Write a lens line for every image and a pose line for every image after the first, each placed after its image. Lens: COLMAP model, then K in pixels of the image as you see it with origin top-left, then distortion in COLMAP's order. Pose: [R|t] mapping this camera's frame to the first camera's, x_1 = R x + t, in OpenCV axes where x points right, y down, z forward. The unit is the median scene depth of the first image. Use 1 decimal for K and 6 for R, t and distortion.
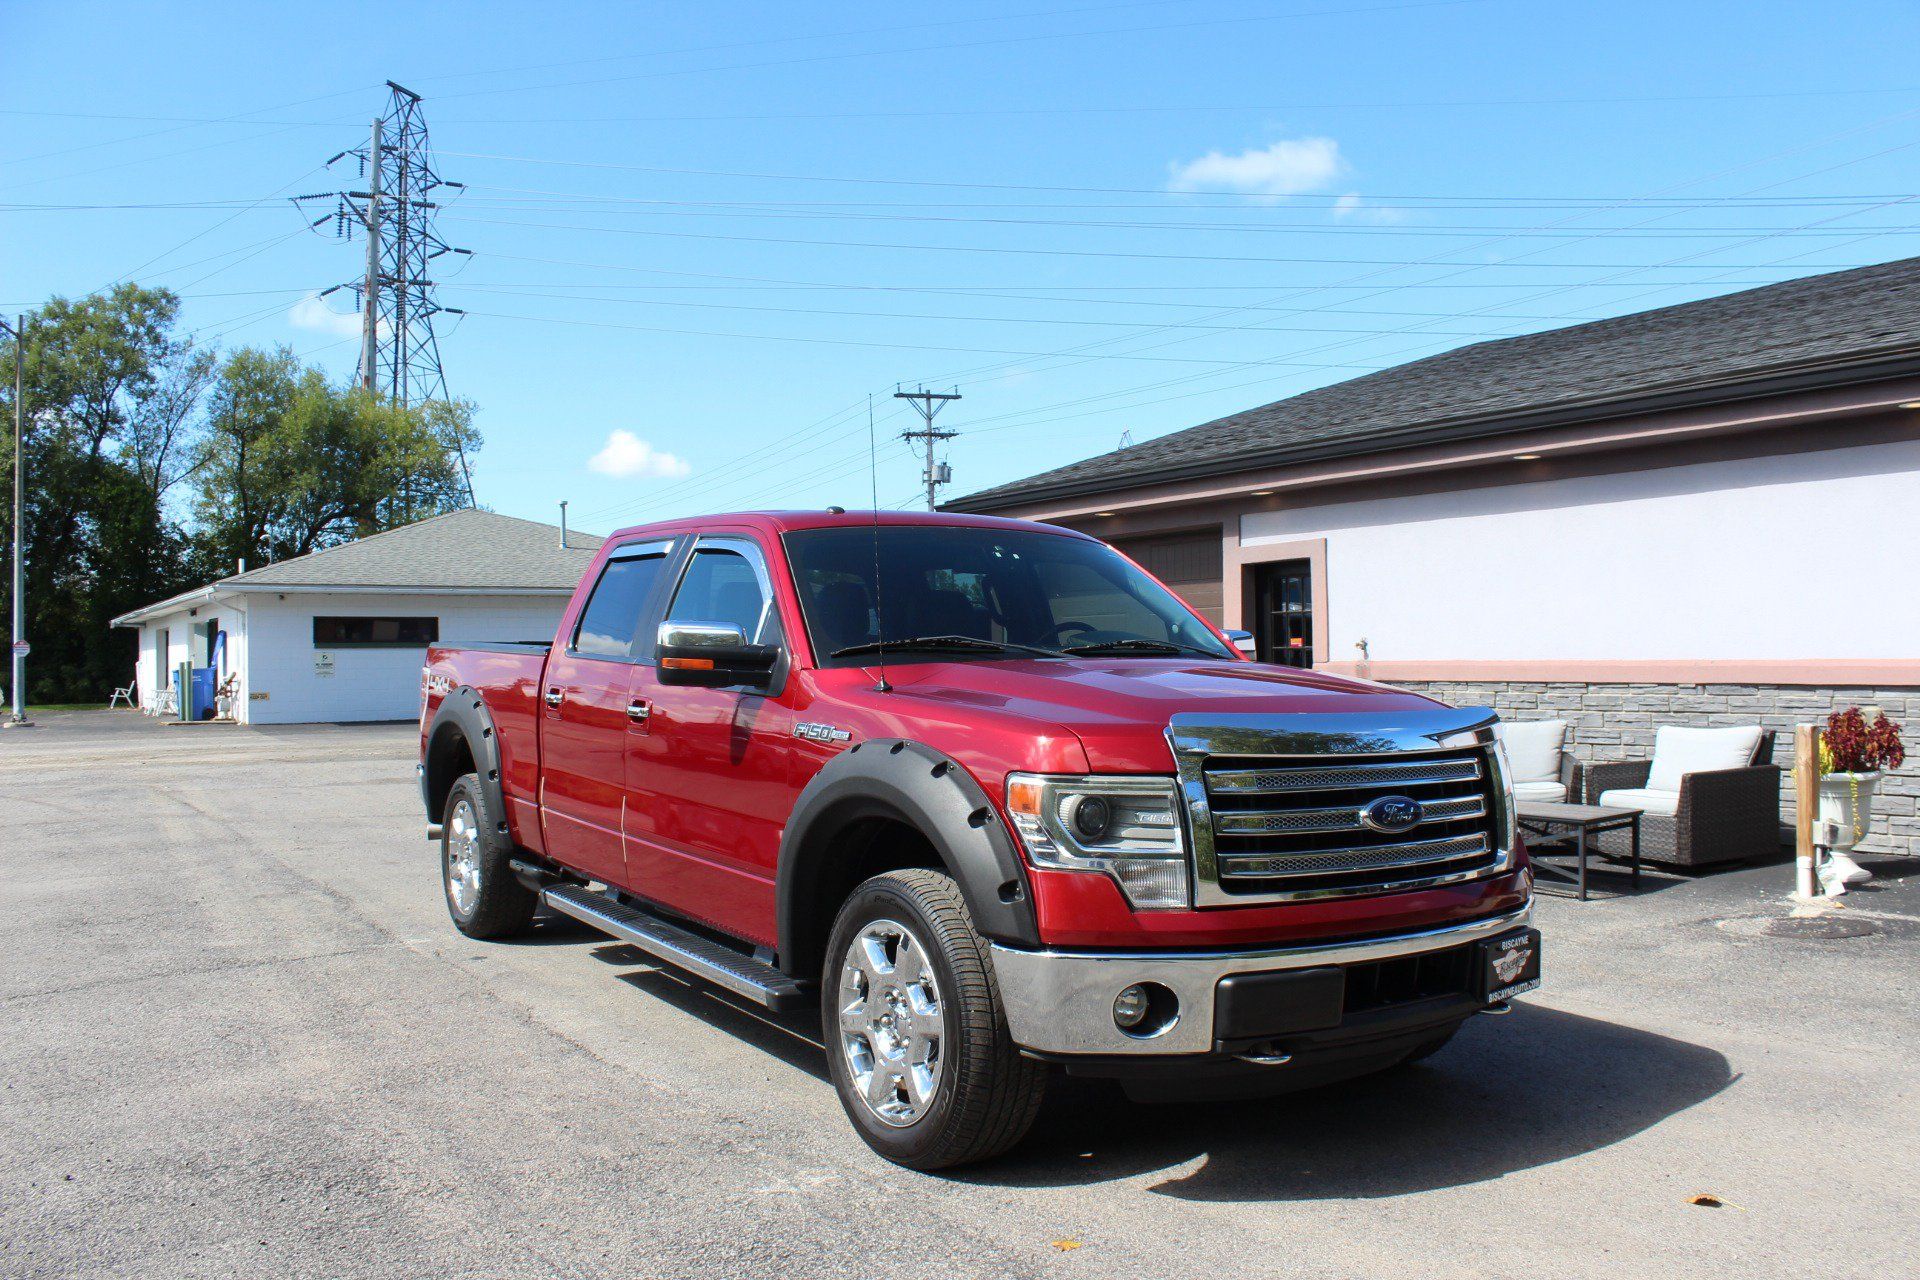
lens RADIAL K [[1595.7, 0, 973.9], [0, 1595.7, 660.7], [0, 0, 1]] dist [-0.170018, 0.155900]
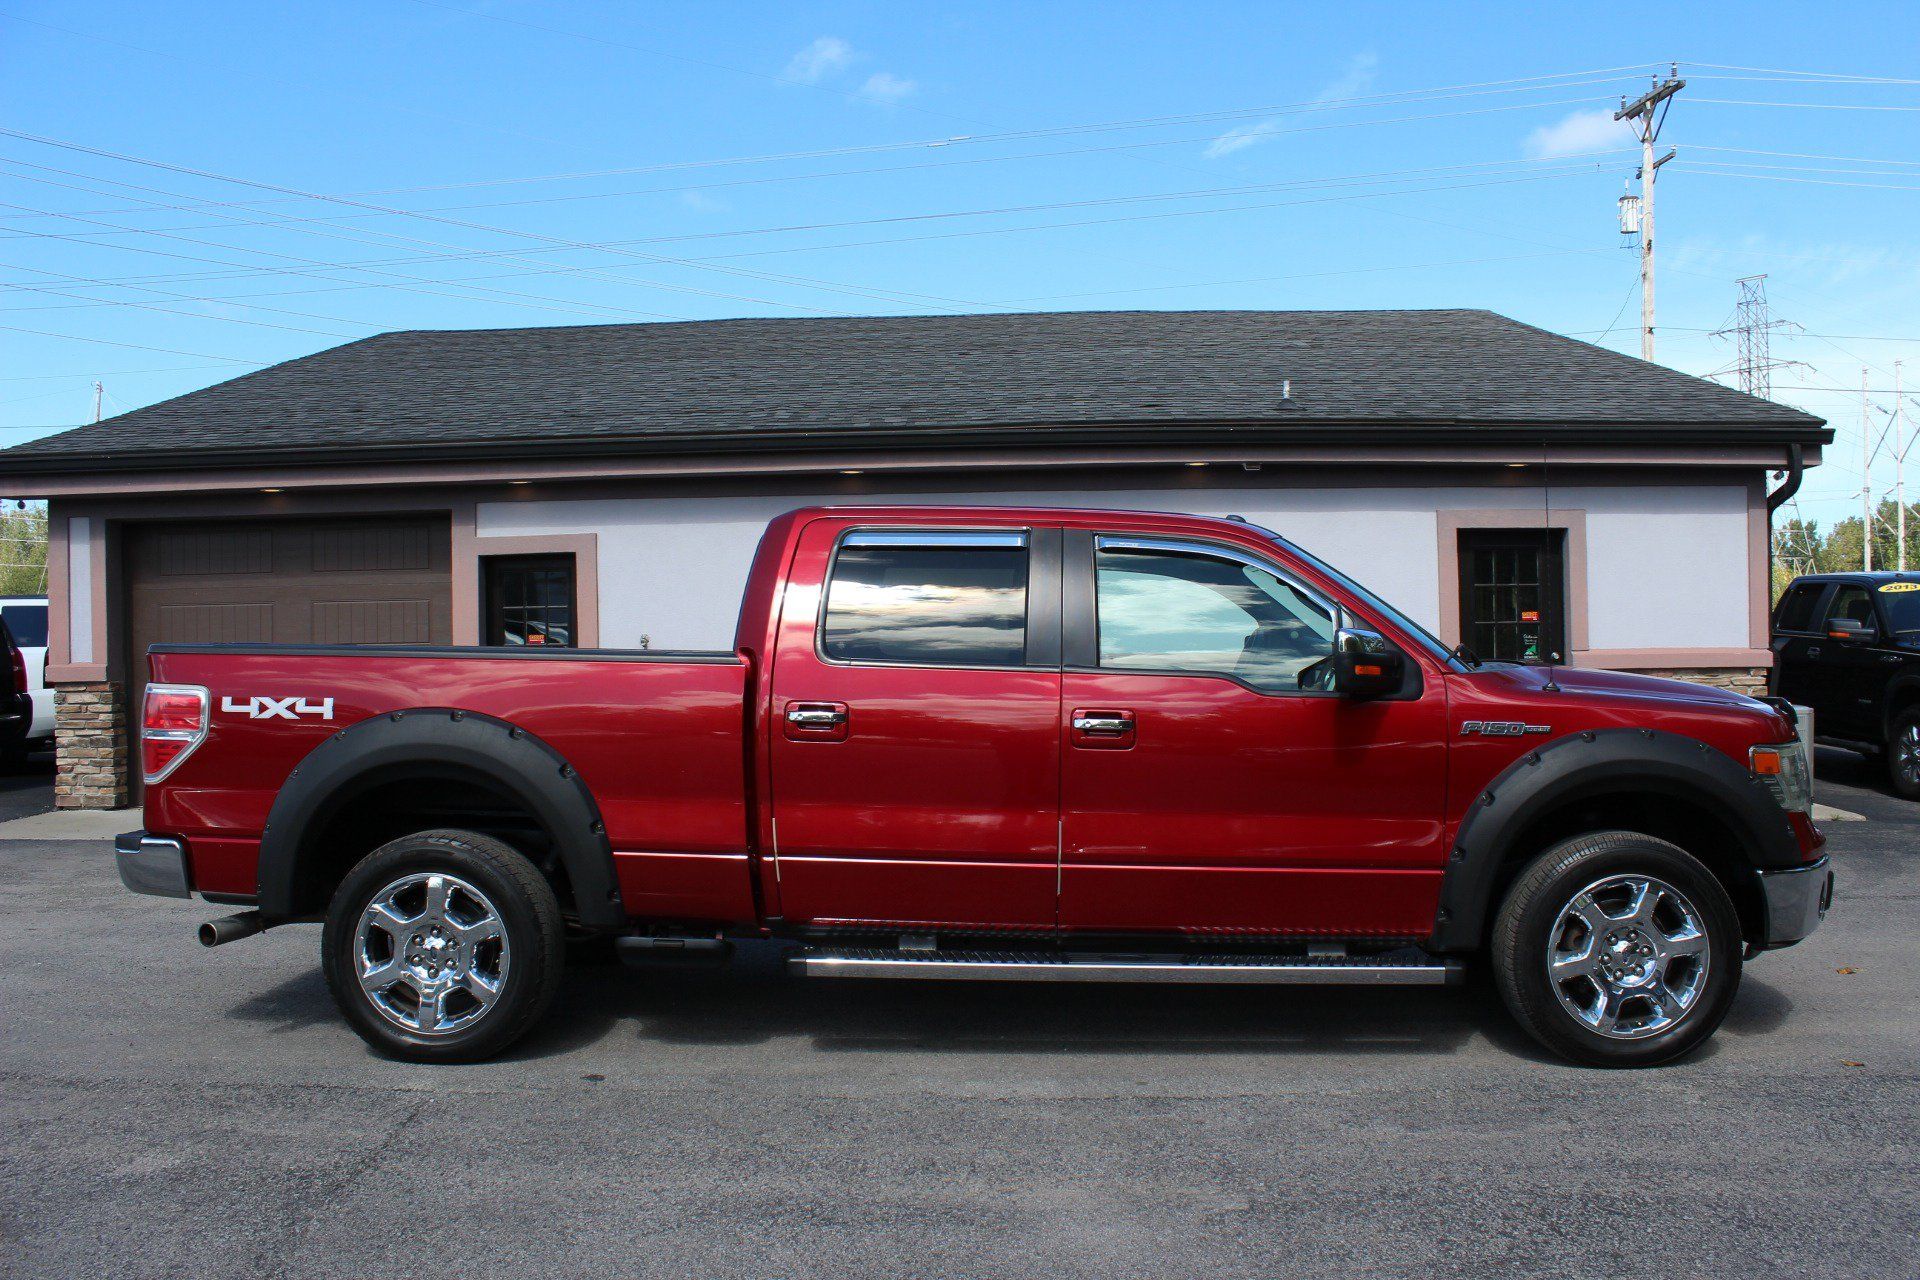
lens RADIAL K [[1604.3, 0, 974.5], [0, 1604.3, 658.8], [0, 0, 1]] dist [-0.166614, 0.150717]
pose [[0.585164, -0.010721, 0.810844, -0.639820], [0.006787, 0.999942, 0.008324, -0.008740], [-0.810887, 0.000633, 0.585203, 0.334298]]
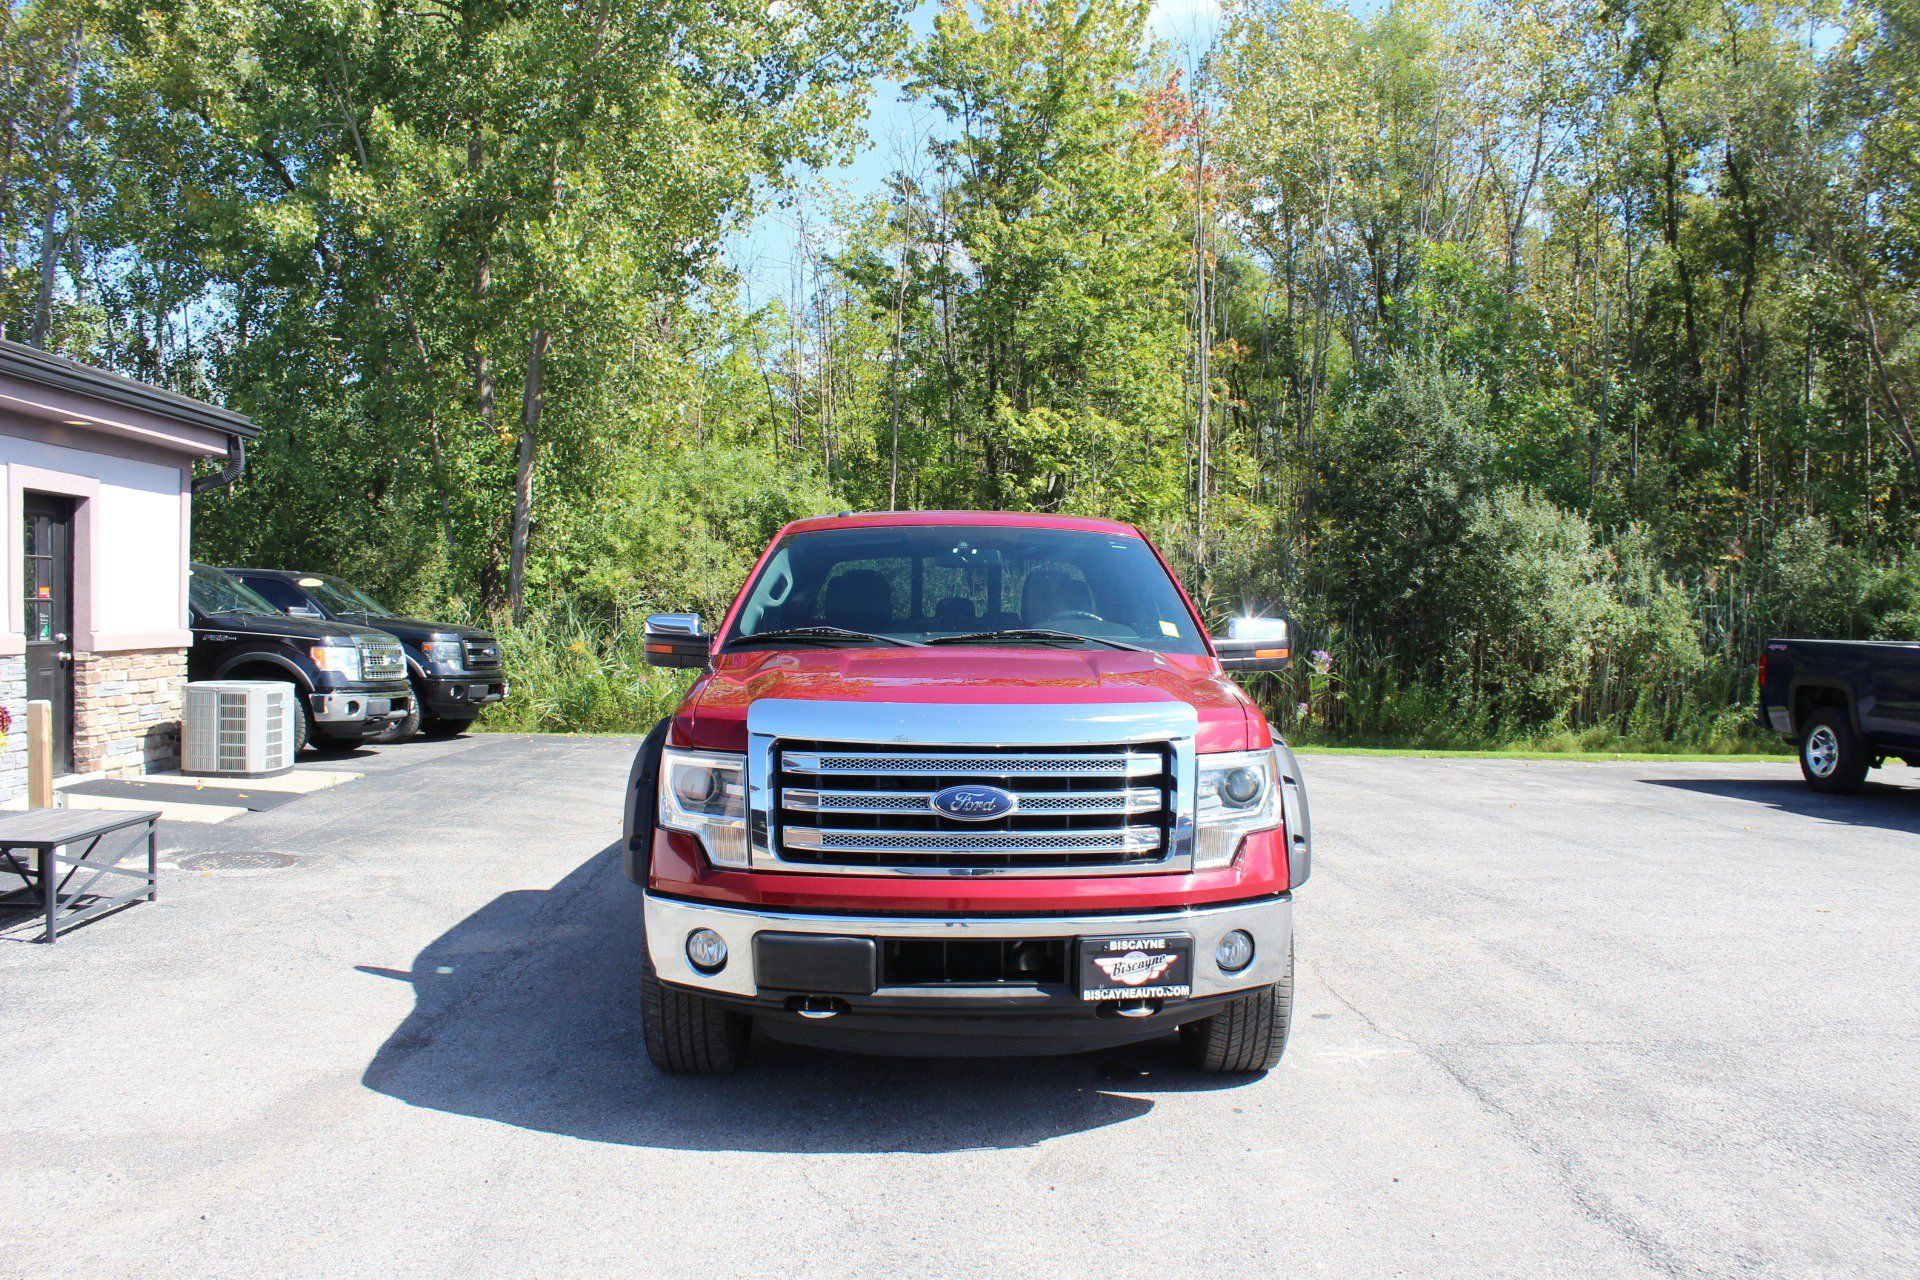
lens RADIAL K [[1609.6, 0, 973.4], [0, 1609.6, 661.0], [0, 0, 1]] dist [-0.176925, 0.167068]
pose [[-0.845884, -0.017692, 0.533073, -0.475448], [-0.003402, 0.999608, 0.027778, -0.013977], [-0.533356, 0.021683, -0.845613, 1.421939]]
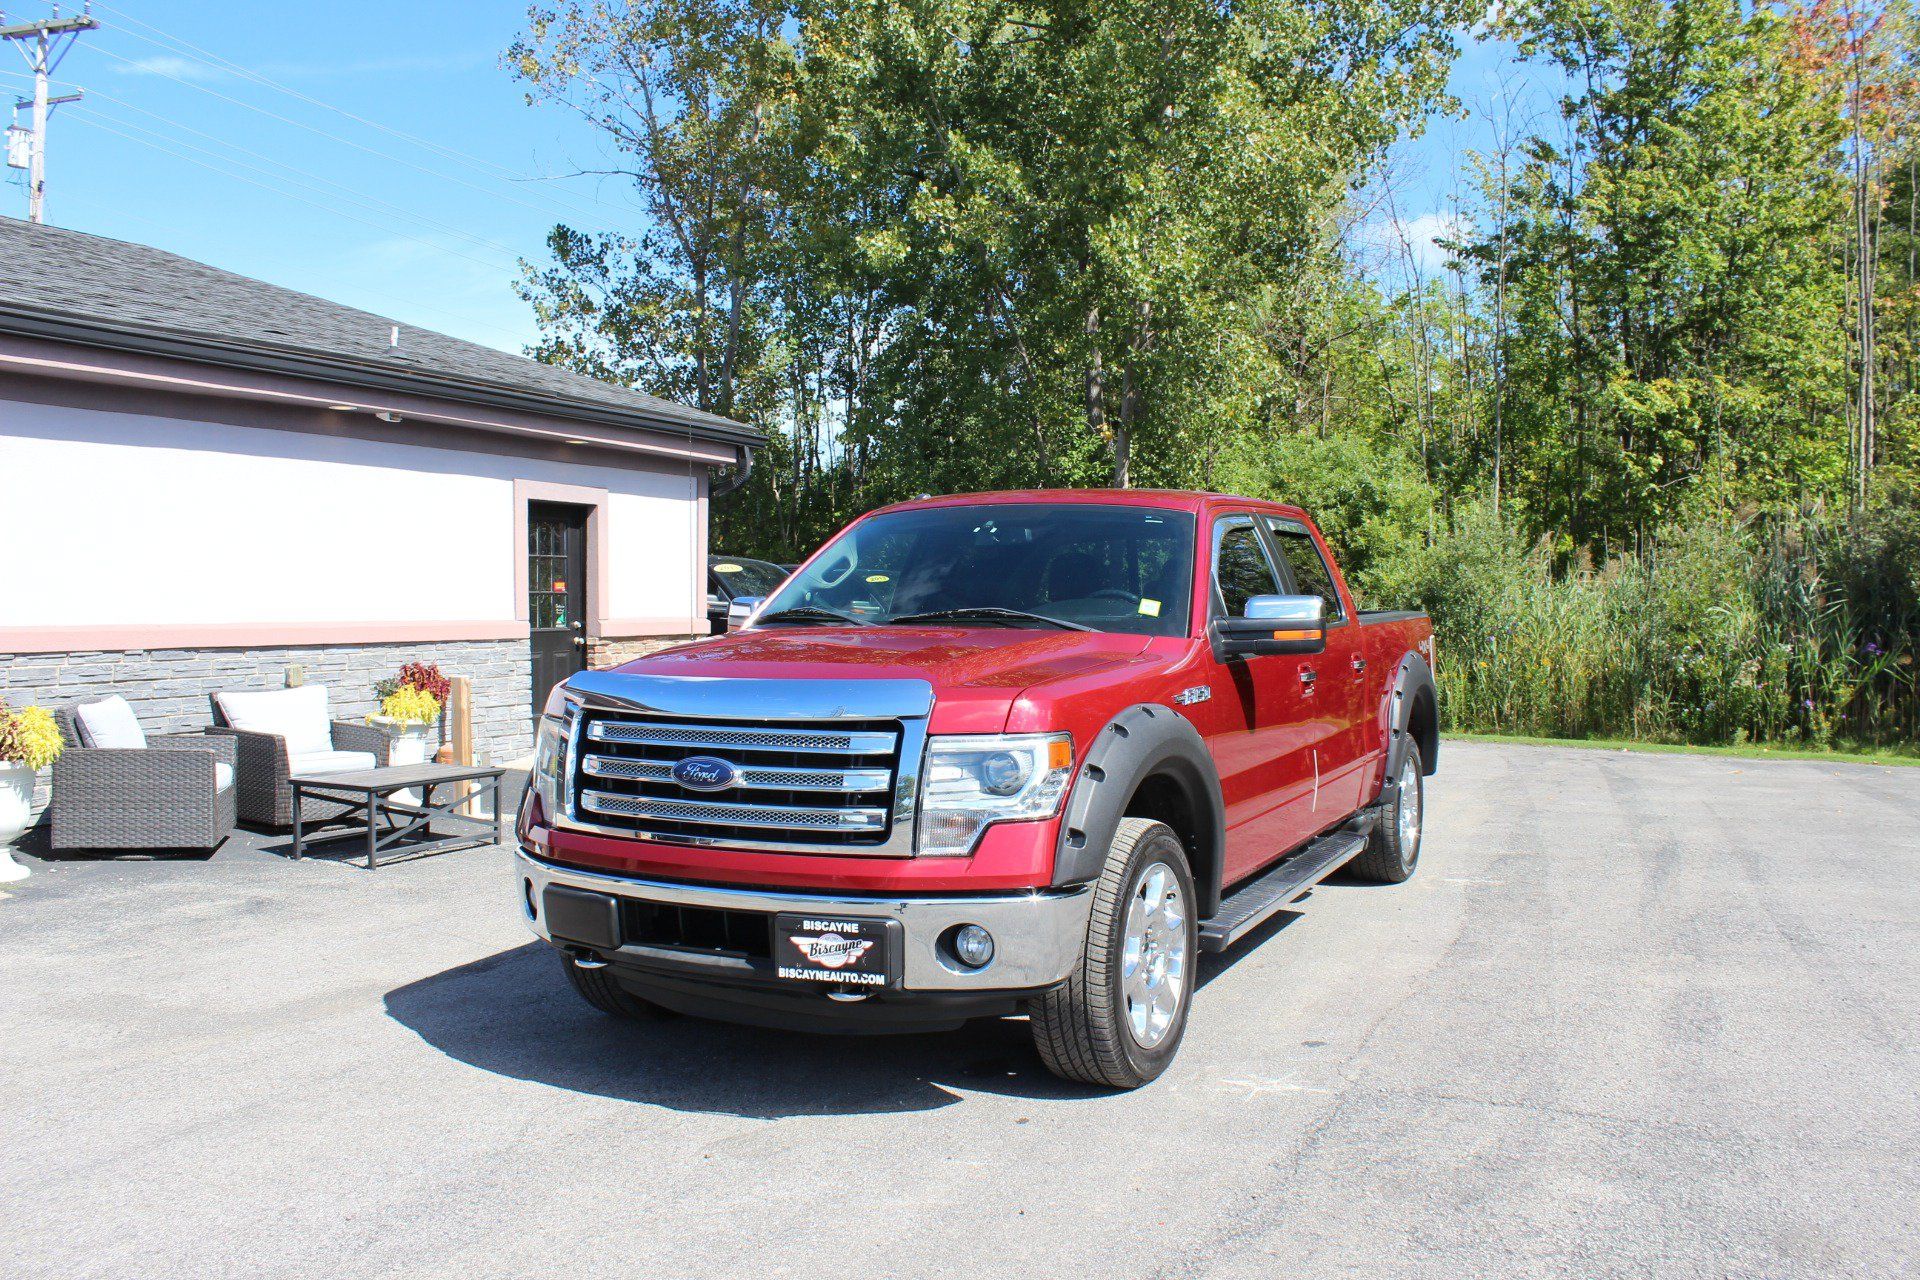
lens RADIAL K [[1604.3, 0, 974.5], [0, 1604.3, 658.8], [0, 0, 1]] dist [-0.166614, 0.150717]
pose [[-0.503759, -0.025255, 0.863475, -0.684902], [0.001495, 0.999546, 0.030107, -0.008066], [-0.863843, 0.016458, -0.503492, 1.189663]]
